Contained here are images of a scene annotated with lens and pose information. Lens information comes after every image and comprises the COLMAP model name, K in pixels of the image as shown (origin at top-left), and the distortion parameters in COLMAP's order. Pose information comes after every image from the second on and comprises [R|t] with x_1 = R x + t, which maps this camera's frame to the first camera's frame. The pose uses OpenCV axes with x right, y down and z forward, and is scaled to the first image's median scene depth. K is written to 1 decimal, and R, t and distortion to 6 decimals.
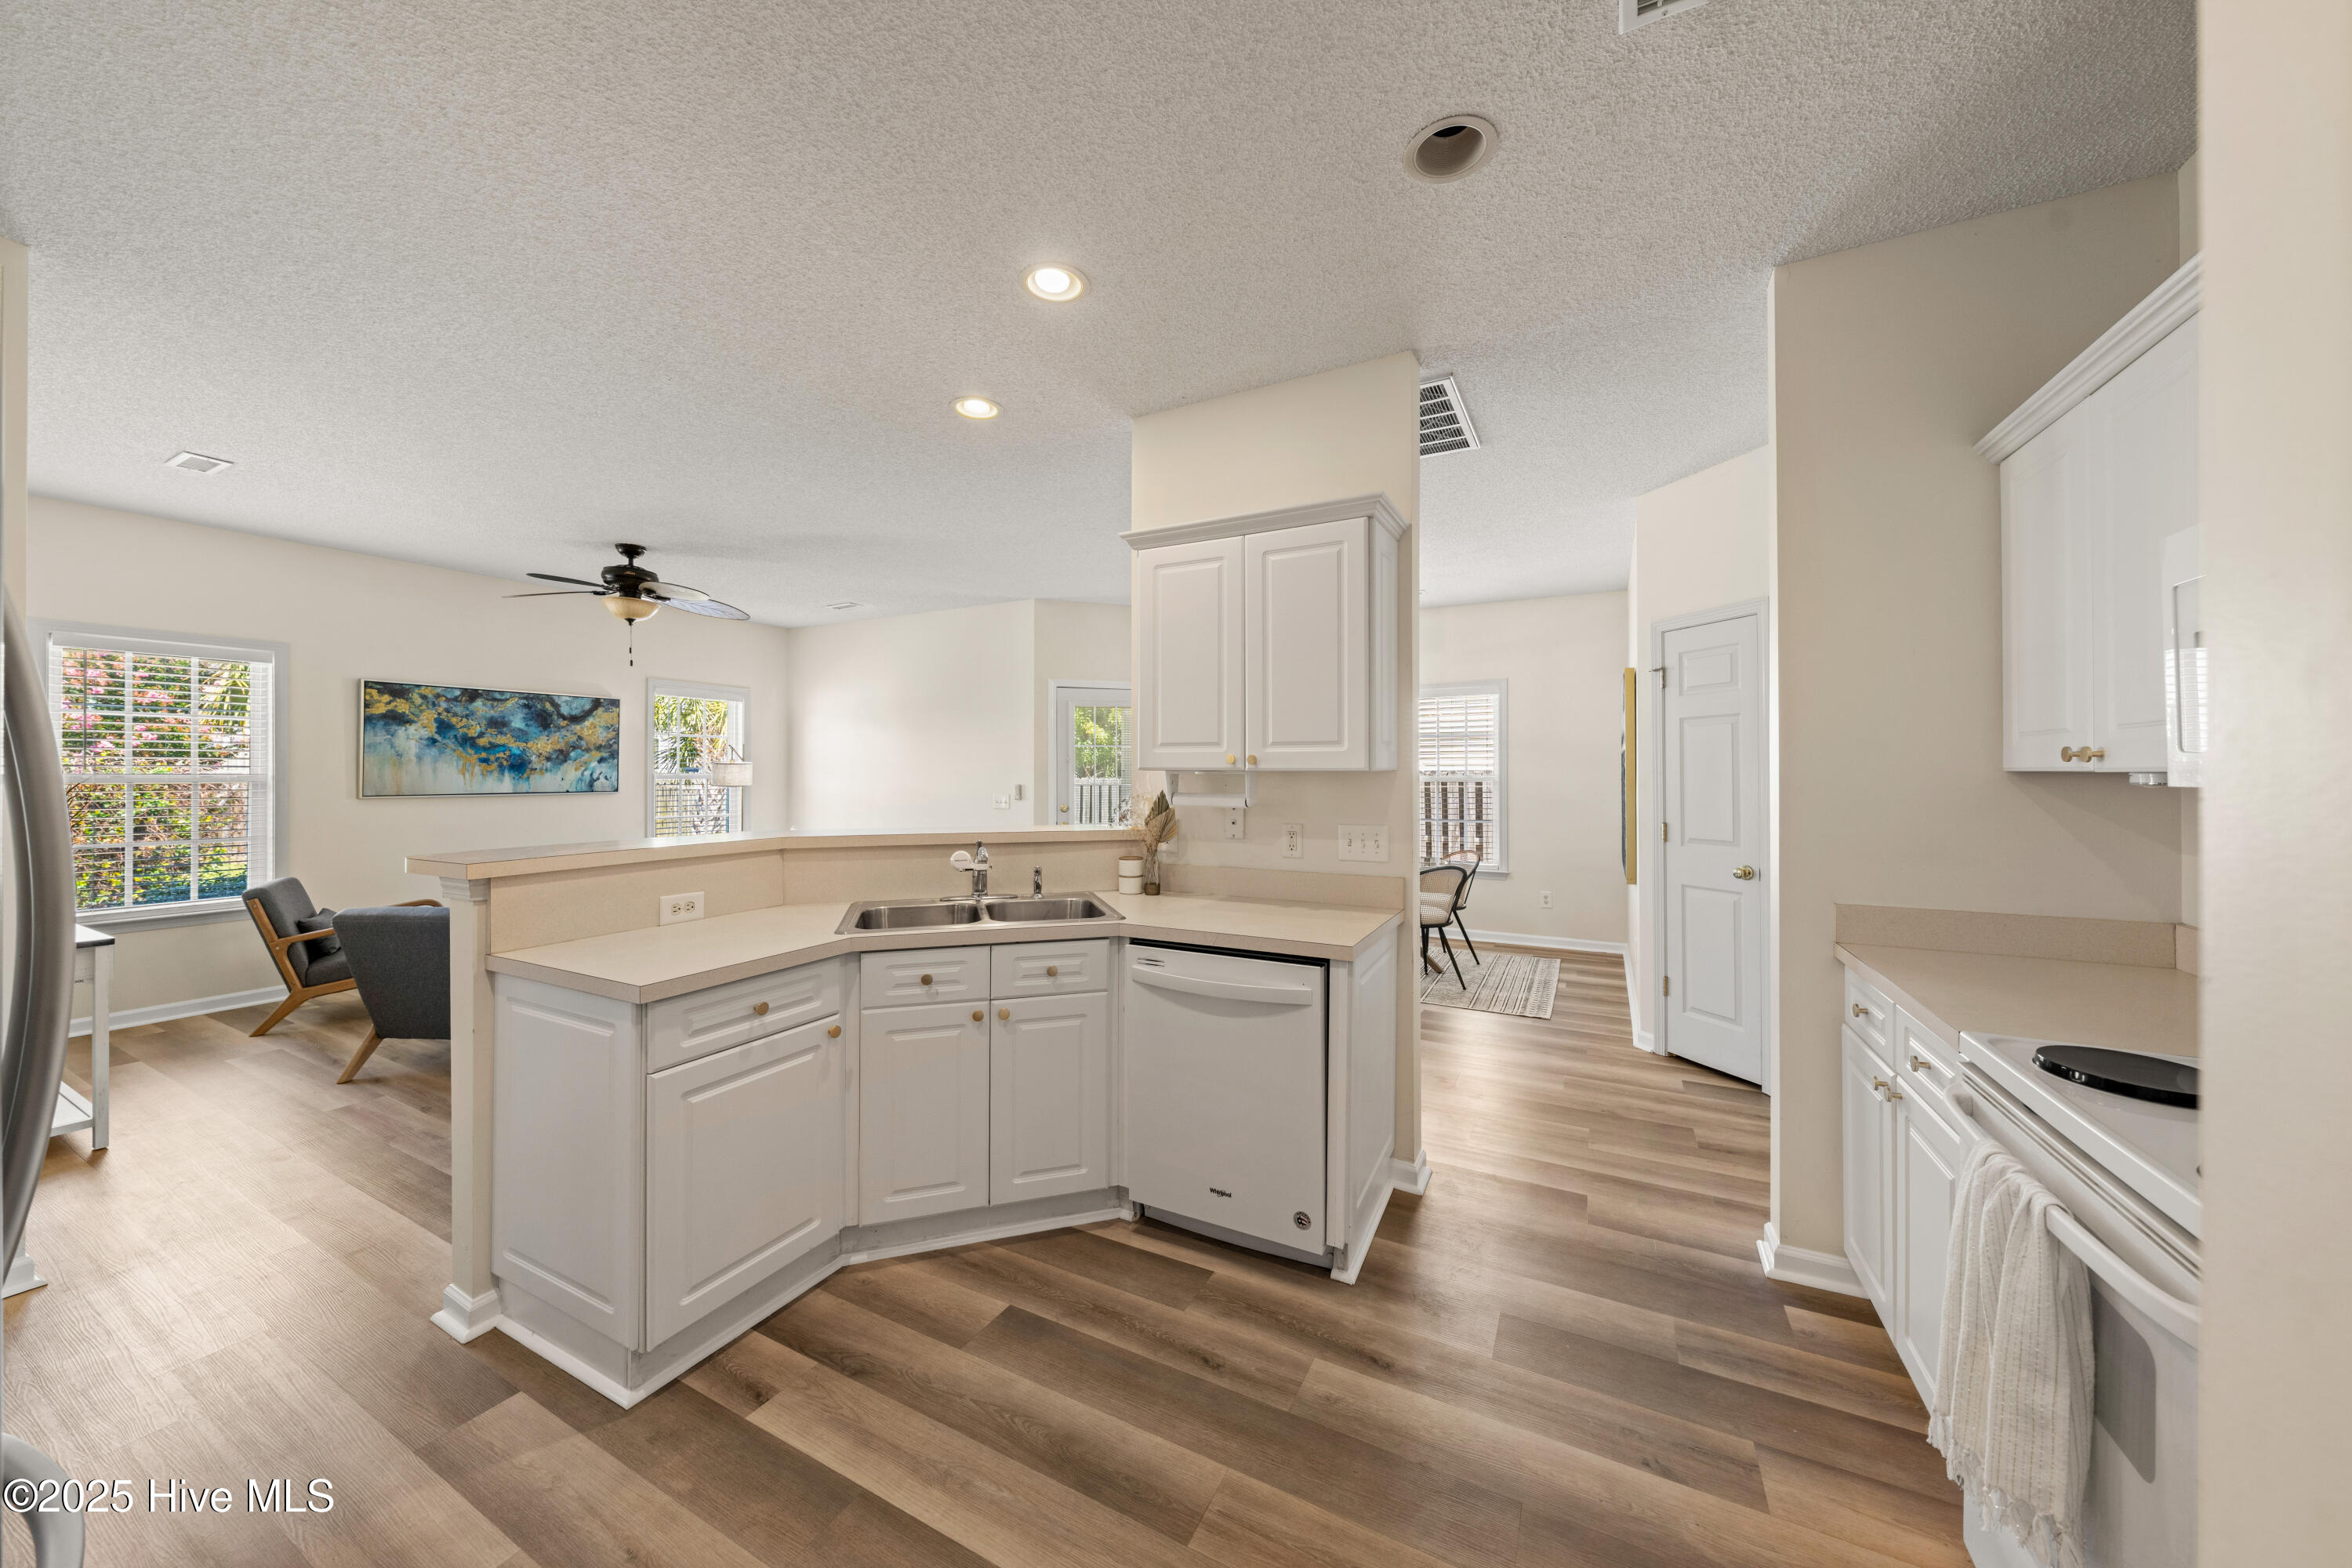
lens RADIAL K [[804.3, 0, 1177.7], [0, 804.3, 770.9], [0, 0, 1]] dist [-0.000357, -0.000053]
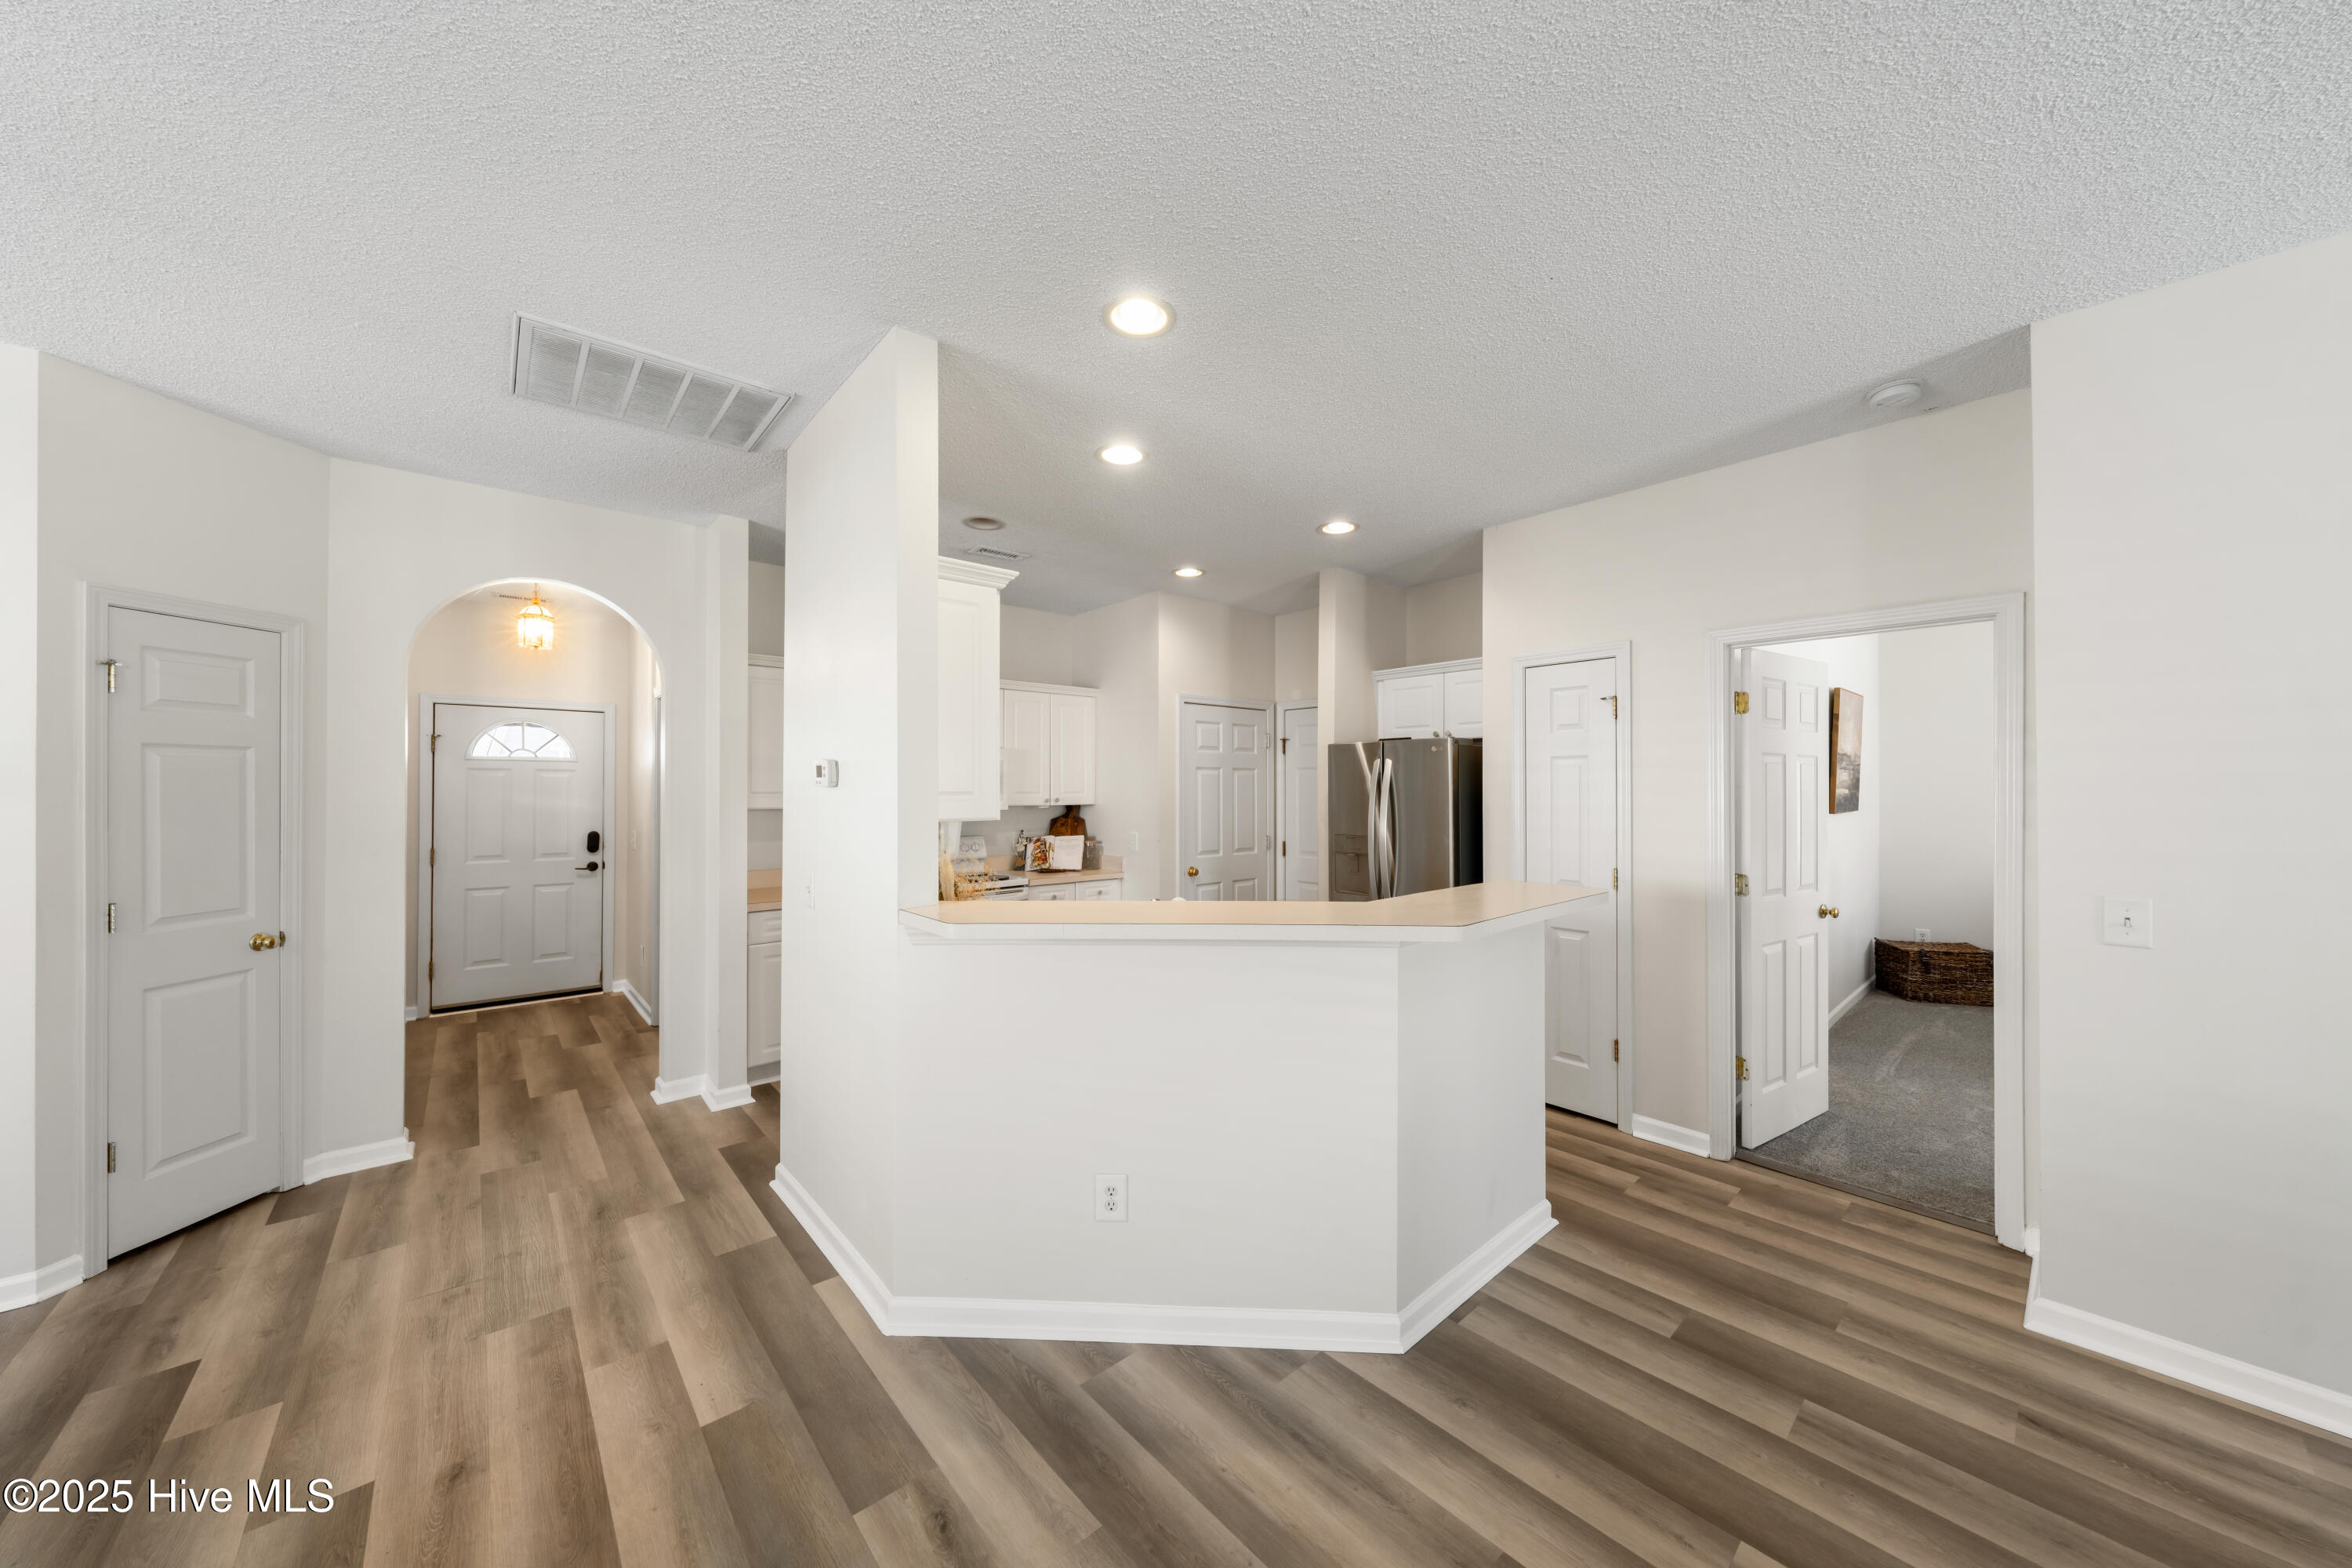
lens RADIAL K [[797.5, 0, 1185.4], [0, 797.5, 783.4], [0, 0, 1]] dist [-0.001200, -0.000093]
pose [[-0.936518, 0.003224, 0.350605, -0.865352], [-0.000306, 0.999950, -0.010013, -0.052060], [-0.350620, -0.009485, -0.936470, 2.663744]]
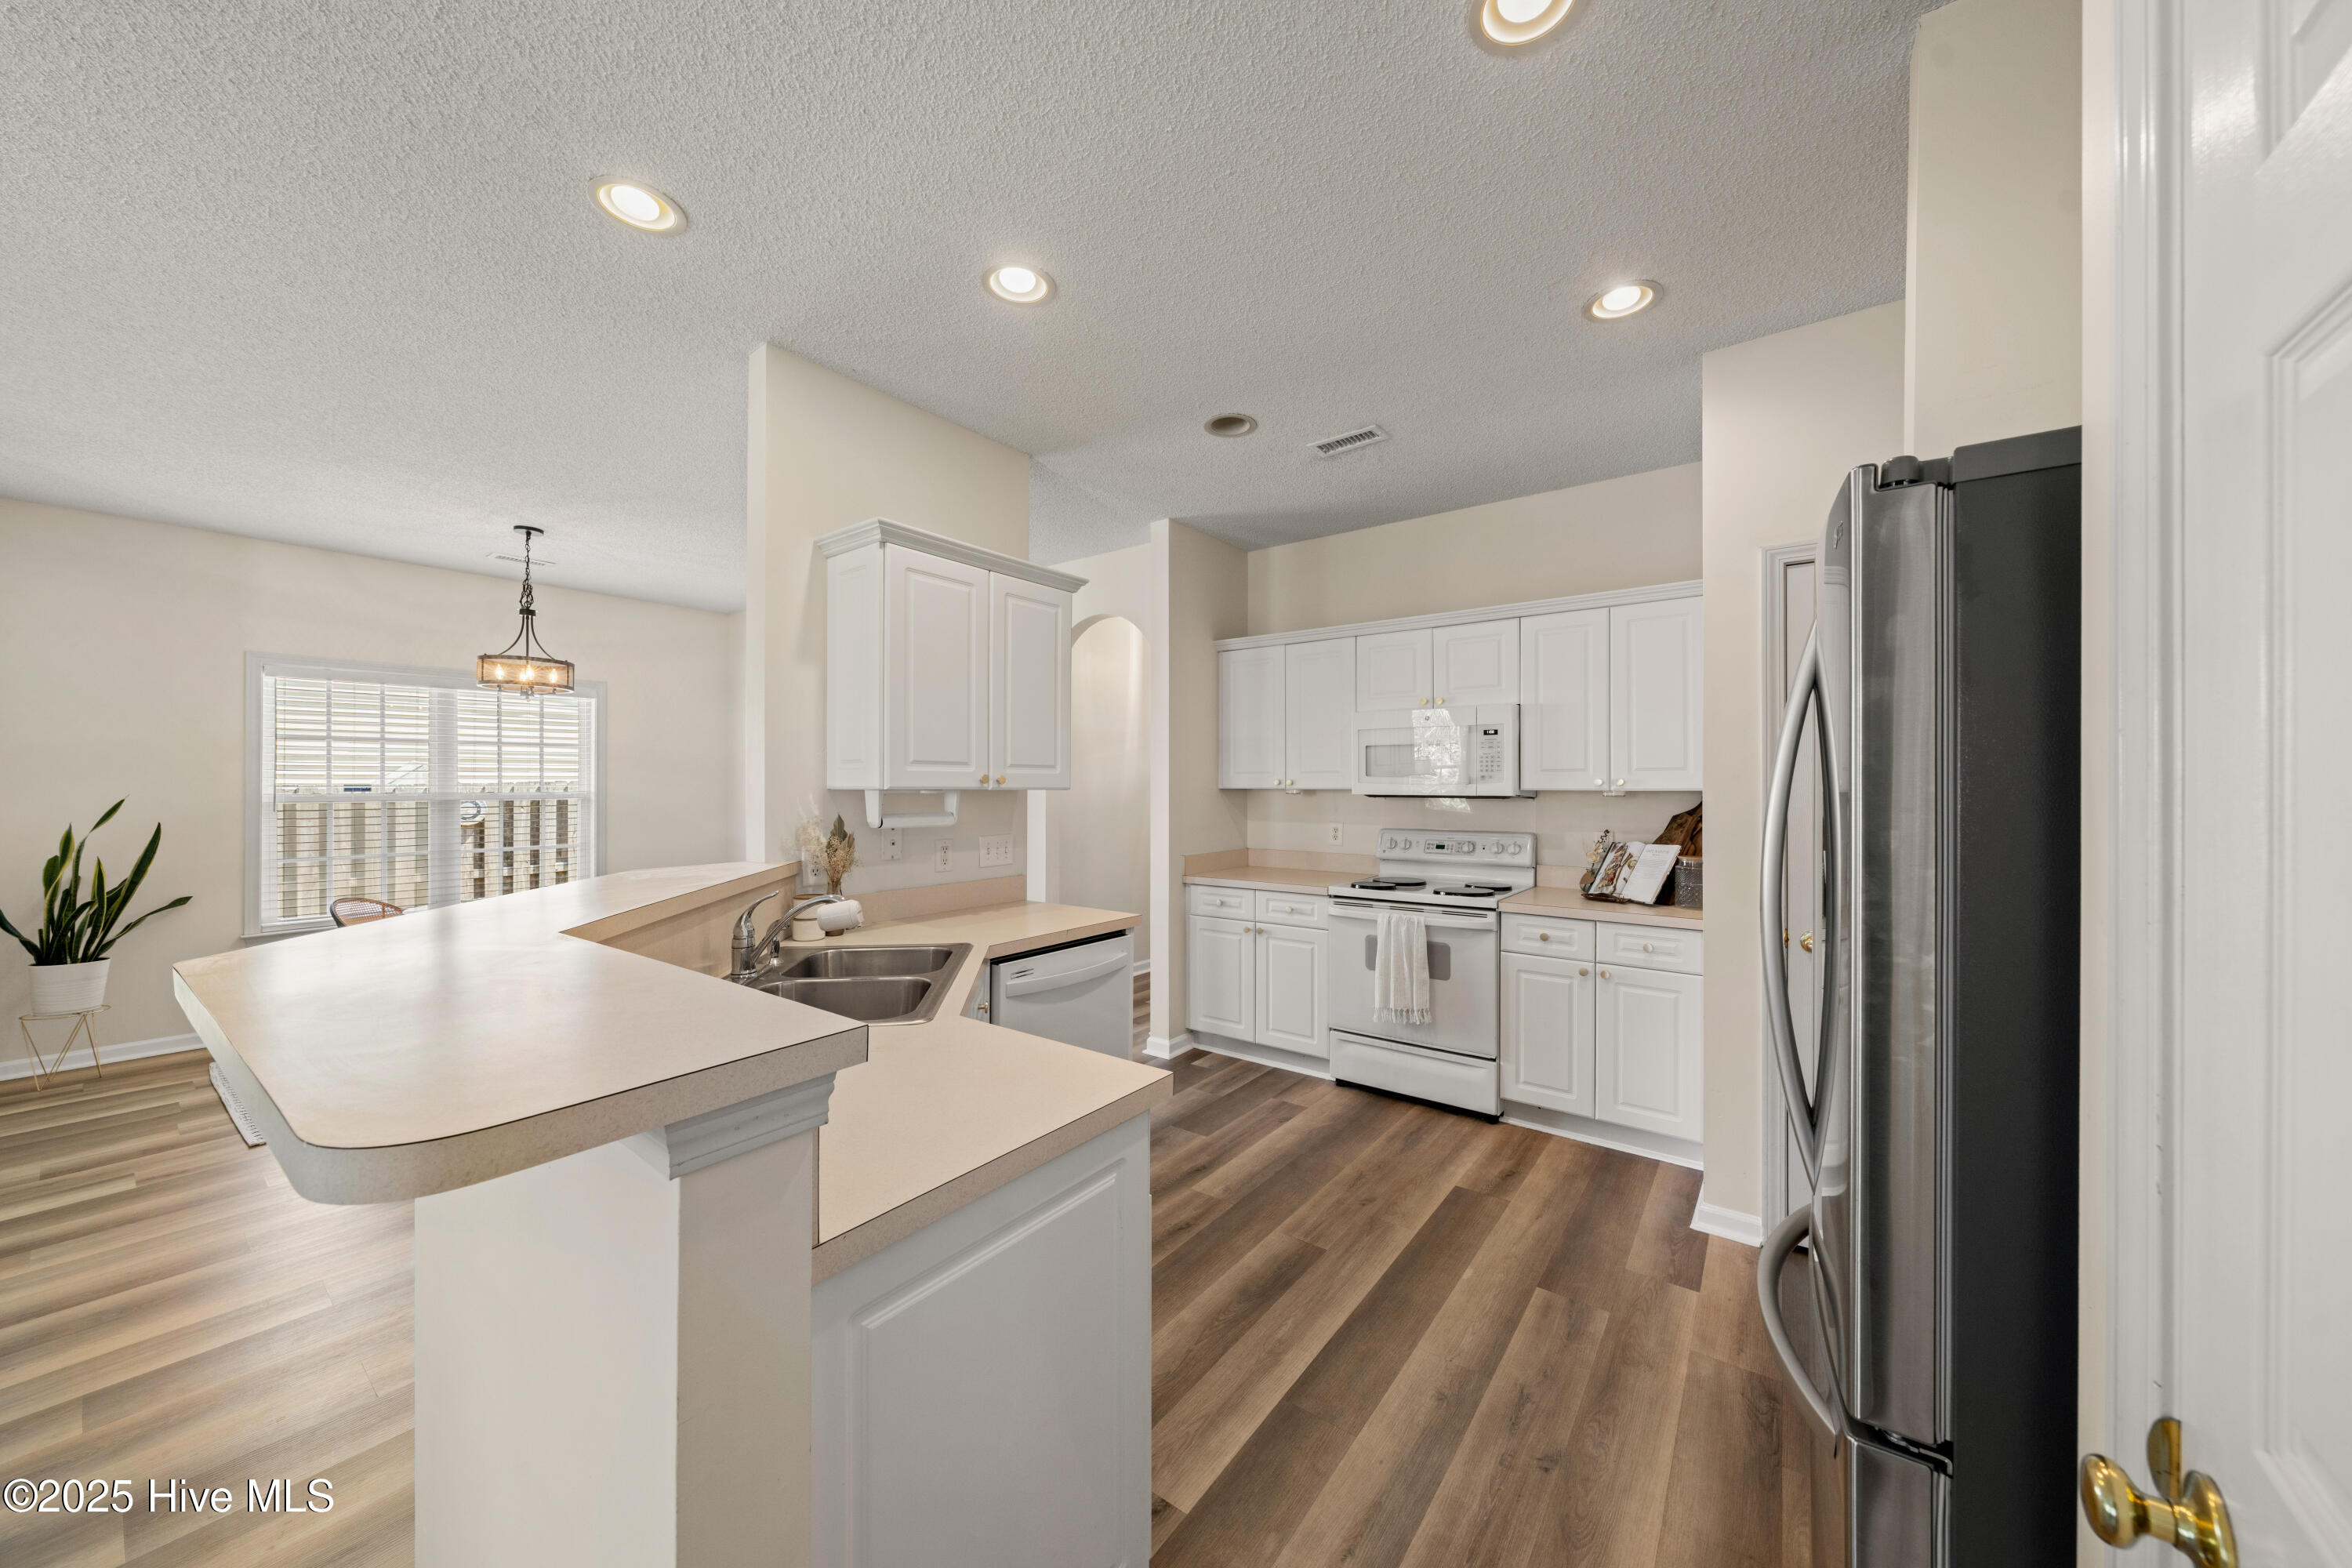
lens RADIAL K [[813.1, 0, 1183.3], [0, 813.1, 785.6], [0, 0, 1]] dist [-0.000594, -0.000116]
pose [[0.151341, 0.000860, 0.988481, -1.304317], [-0.004192, 0.999991, -0.000228, -0.009072], [-0.988473, -0.004110, 0.151343, 0.788245]]
